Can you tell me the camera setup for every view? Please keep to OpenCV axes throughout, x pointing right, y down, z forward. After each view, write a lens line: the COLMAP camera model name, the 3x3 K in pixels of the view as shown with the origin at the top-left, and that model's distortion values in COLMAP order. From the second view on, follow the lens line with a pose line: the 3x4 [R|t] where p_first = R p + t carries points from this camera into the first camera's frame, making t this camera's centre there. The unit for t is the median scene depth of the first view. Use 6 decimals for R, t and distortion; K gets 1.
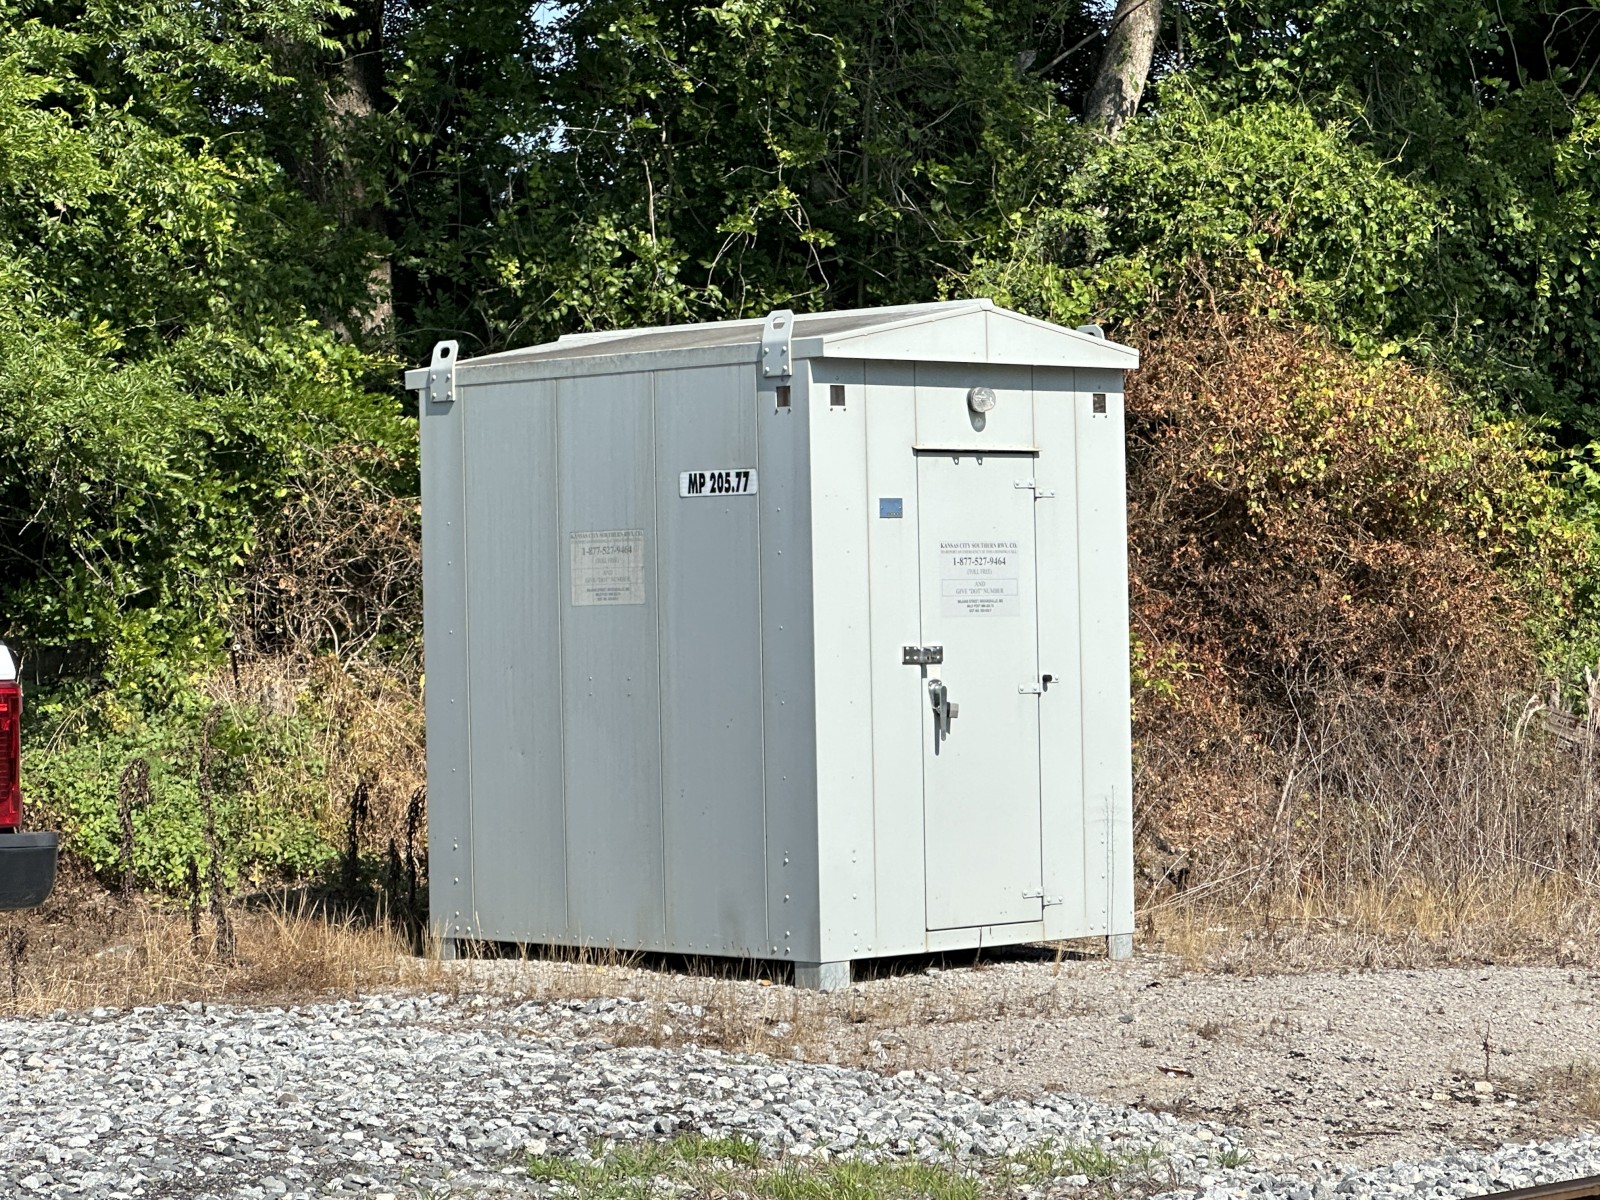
lens RADIAL K [[4407.5, 0, 800.0], [0, 4407.5, 600.0], [0, 0, 1]] dist [-0.540859, 12.791106]
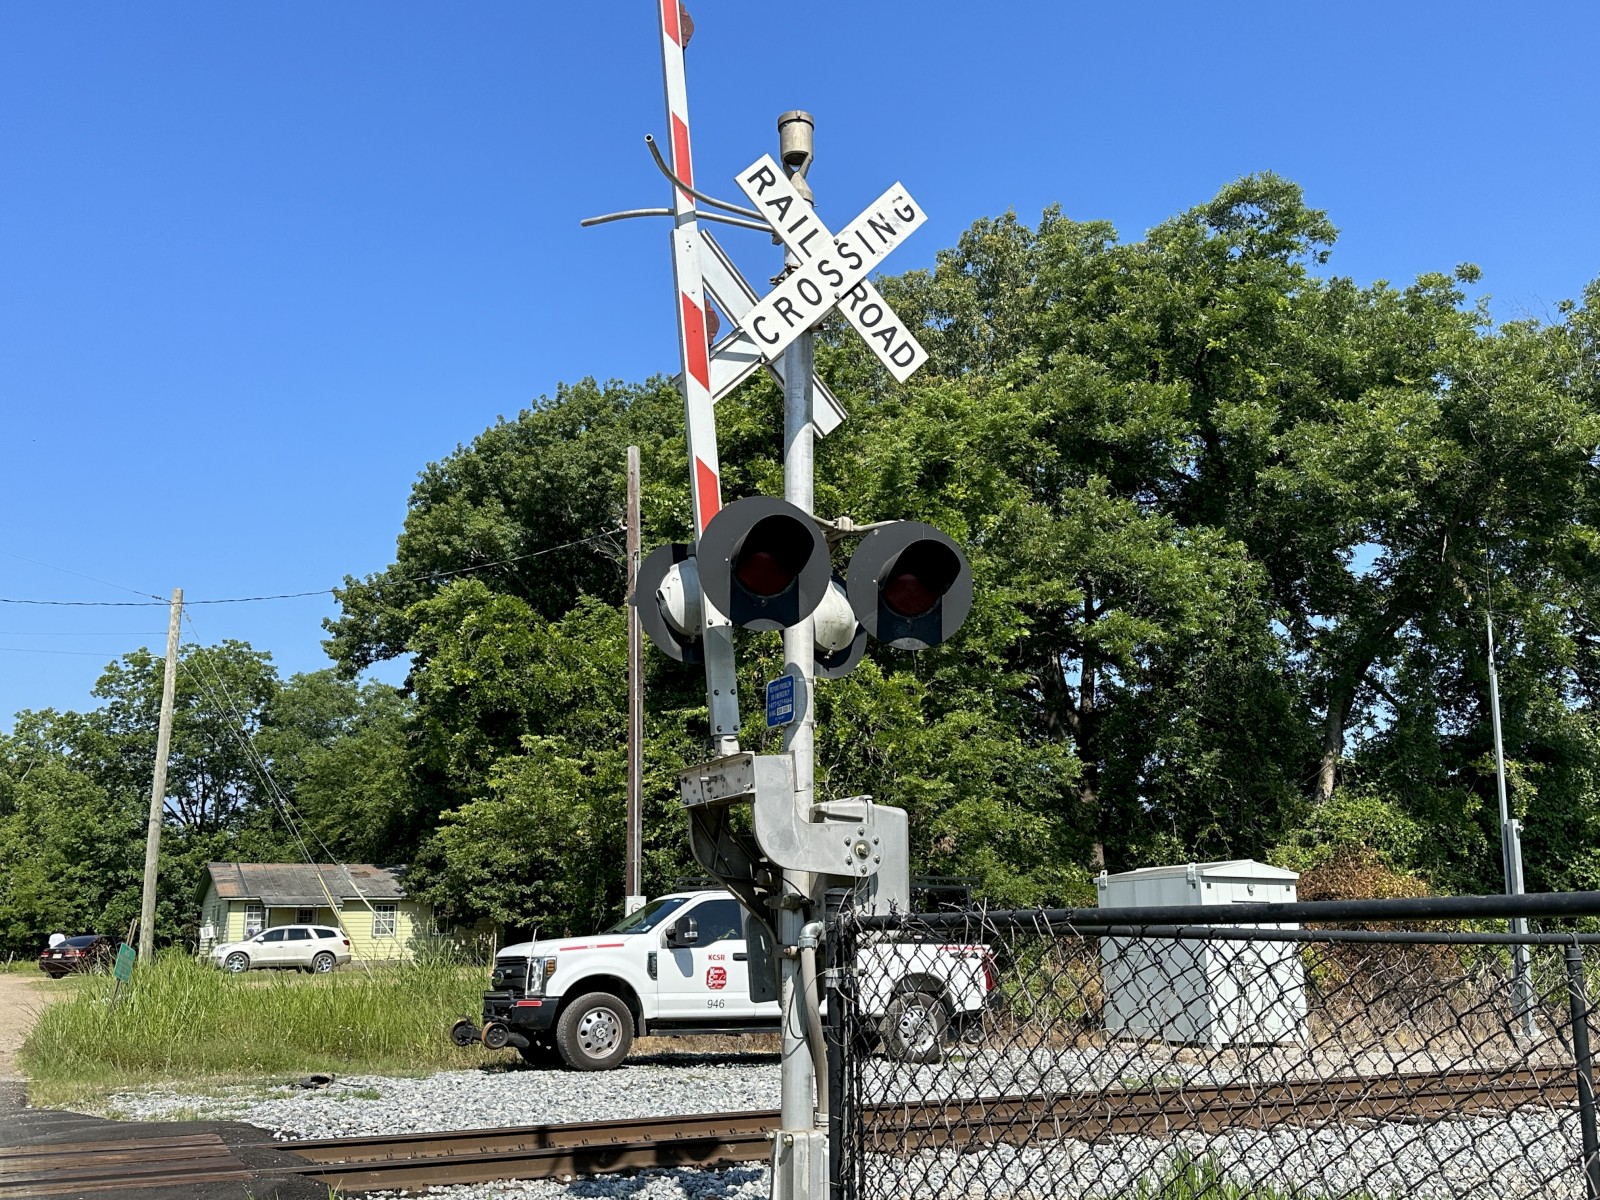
lens RADIAL K [[1495.2, 0, 777.6], [0, 1495.2, 622.8], [0, 0, 1]] dist [0.167373, -0.352779]
pose [[0.951060, -0.055391, -0.304002, 0.041705], [-0.011951, 0.976474, -0.215305, 0.011350], [0.308776, 0.208401, 0.928023, -0.237069]]
